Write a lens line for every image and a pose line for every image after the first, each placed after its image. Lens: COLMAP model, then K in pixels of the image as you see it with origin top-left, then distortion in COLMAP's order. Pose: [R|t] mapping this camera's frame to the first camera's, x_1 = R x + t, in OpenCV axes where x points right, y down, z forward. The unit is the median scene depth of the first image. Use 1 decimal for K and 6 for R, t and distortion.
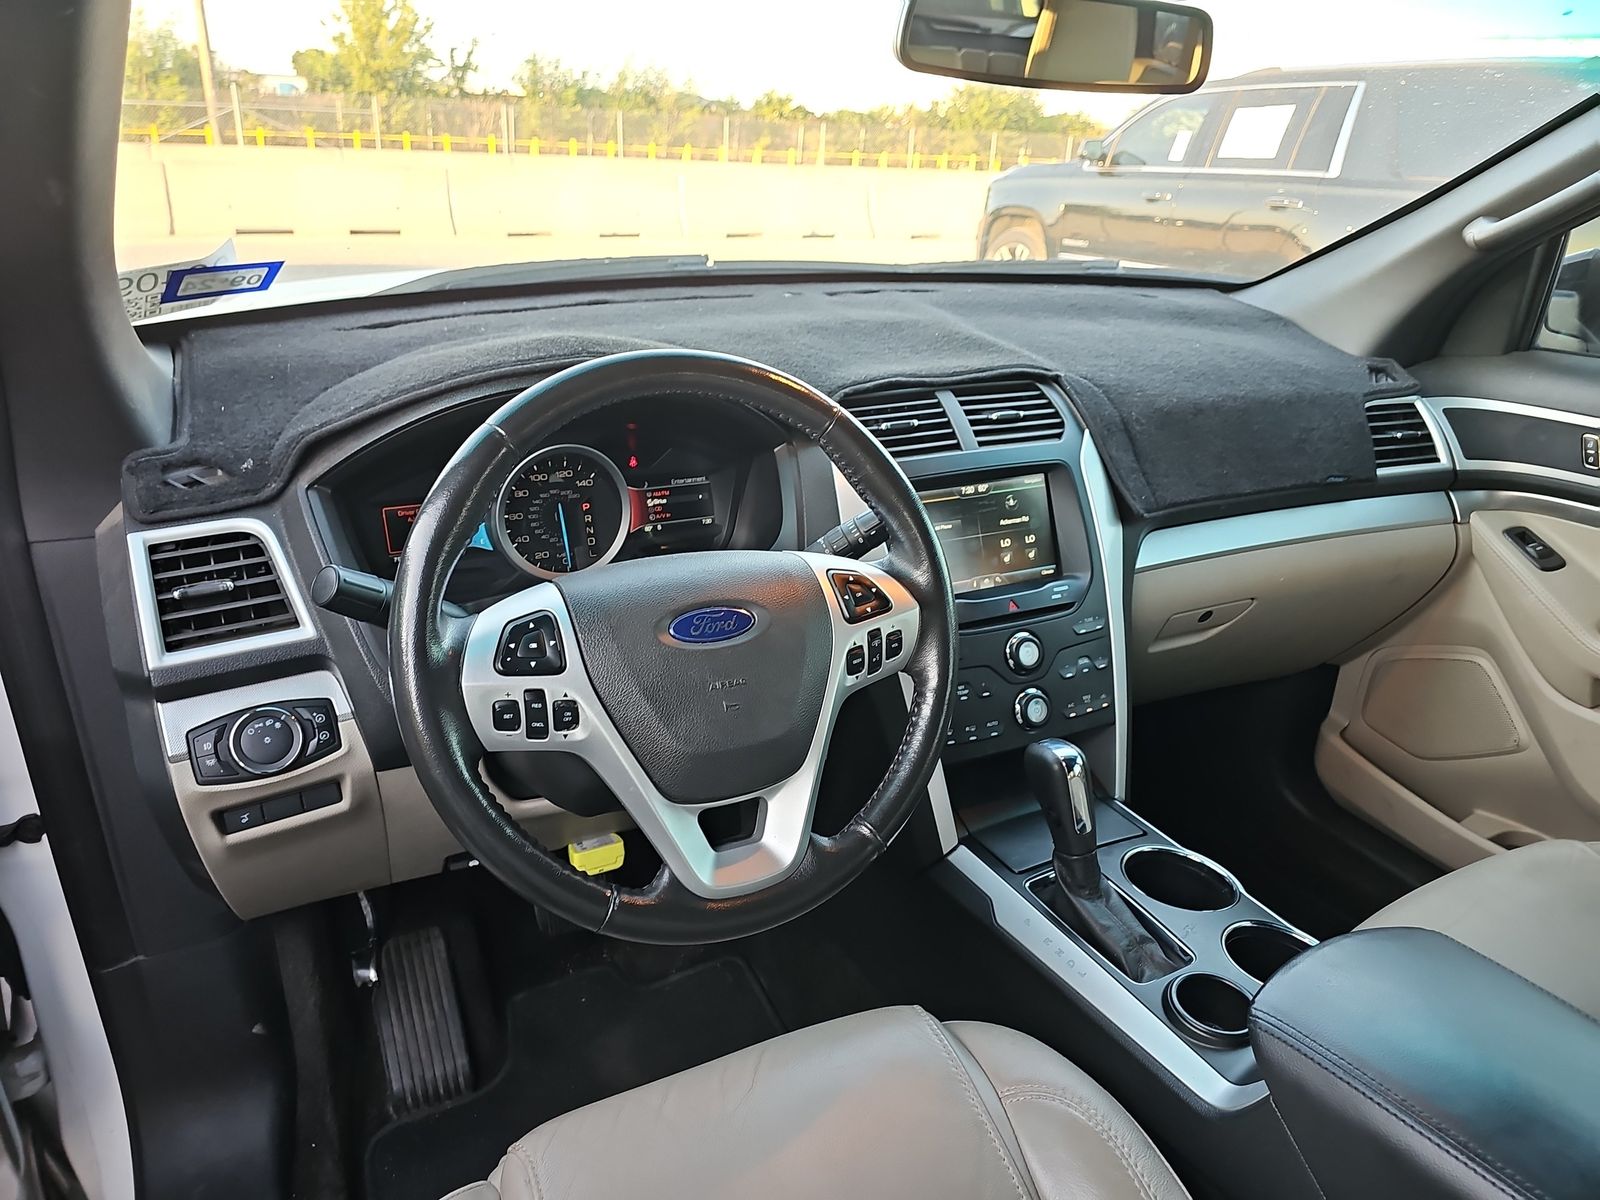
lens RADIAL K [[1069.9, 0, 805.4], [0, 1069.9, 601.9], [0, 0, 1]] dist [0.020097, -0.035830]
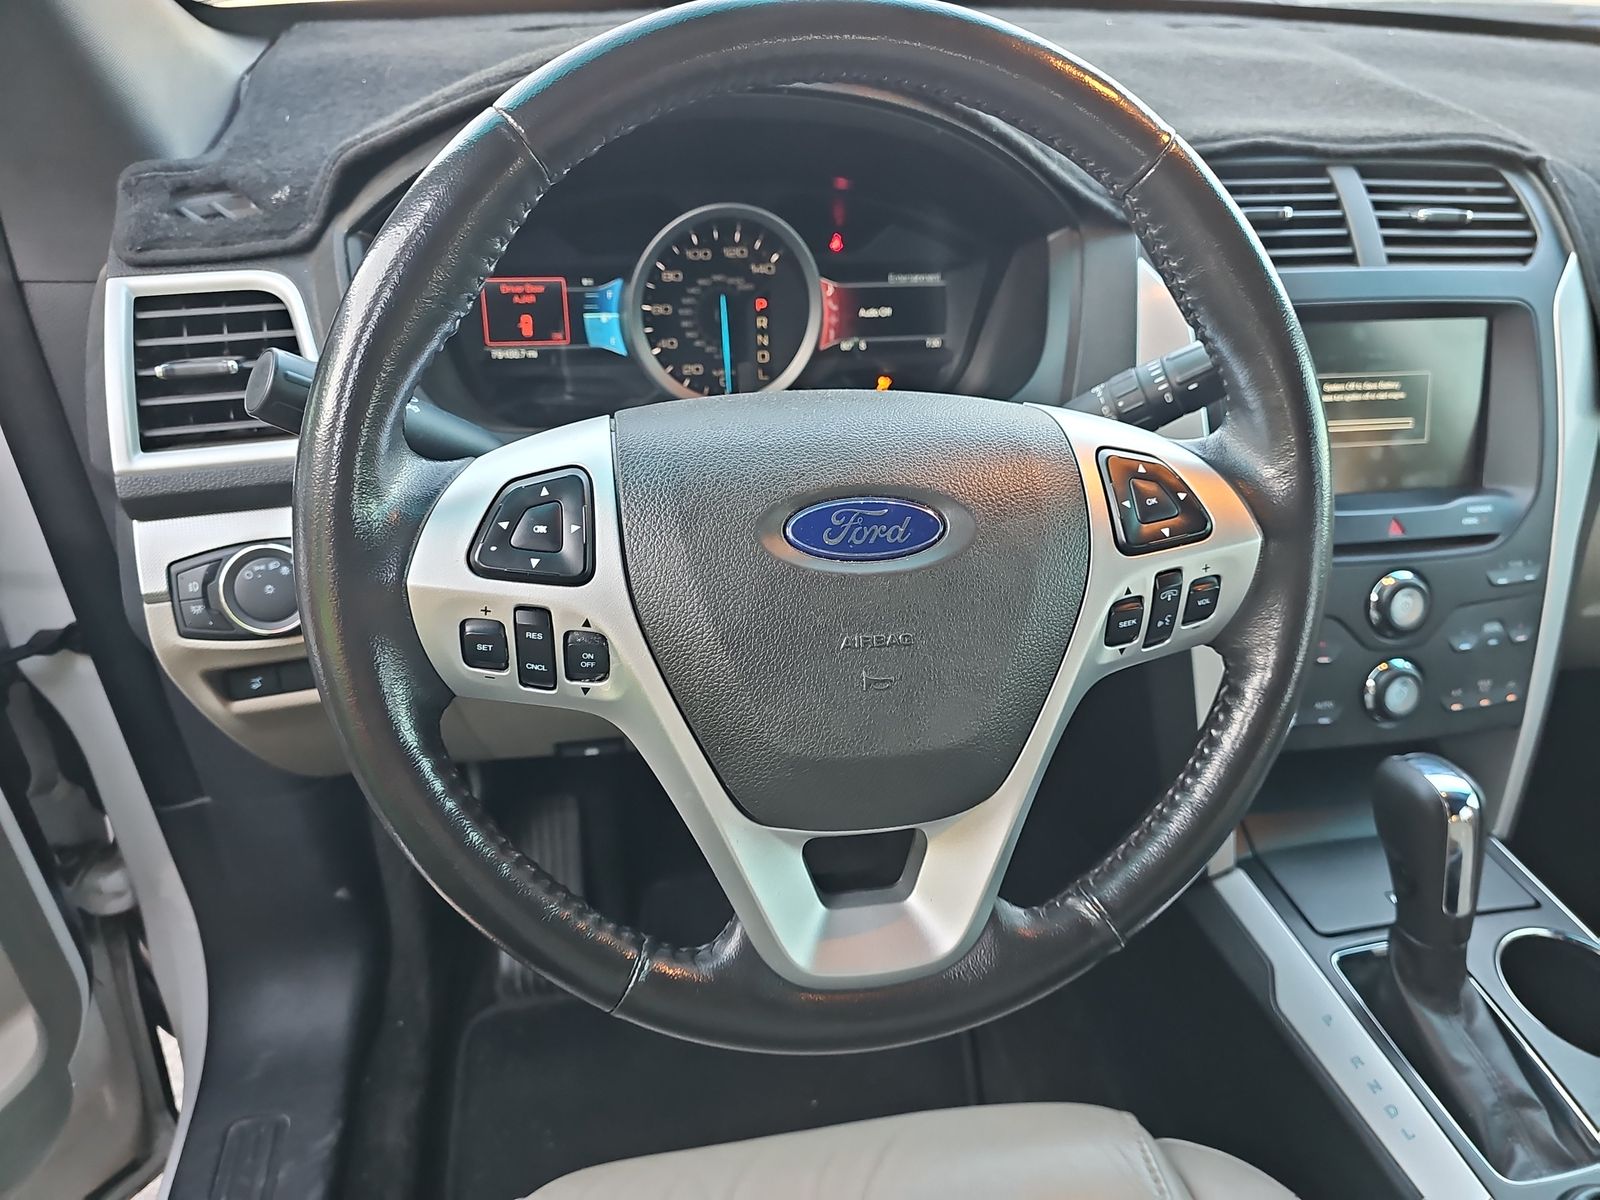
lens RADIAL K [[1069.9, 0, 809.1], [0, 1069.9, 614.3], [0, 0, 1]] dist [0.020097, -0.035830]
pose [[0.963541, 0.153435, -0.219195, 0.008851], [-0.114848, 0.977102, 0.179114, -0.023005], [0.241658, -0.147409, 0.959099, 0.347333]]
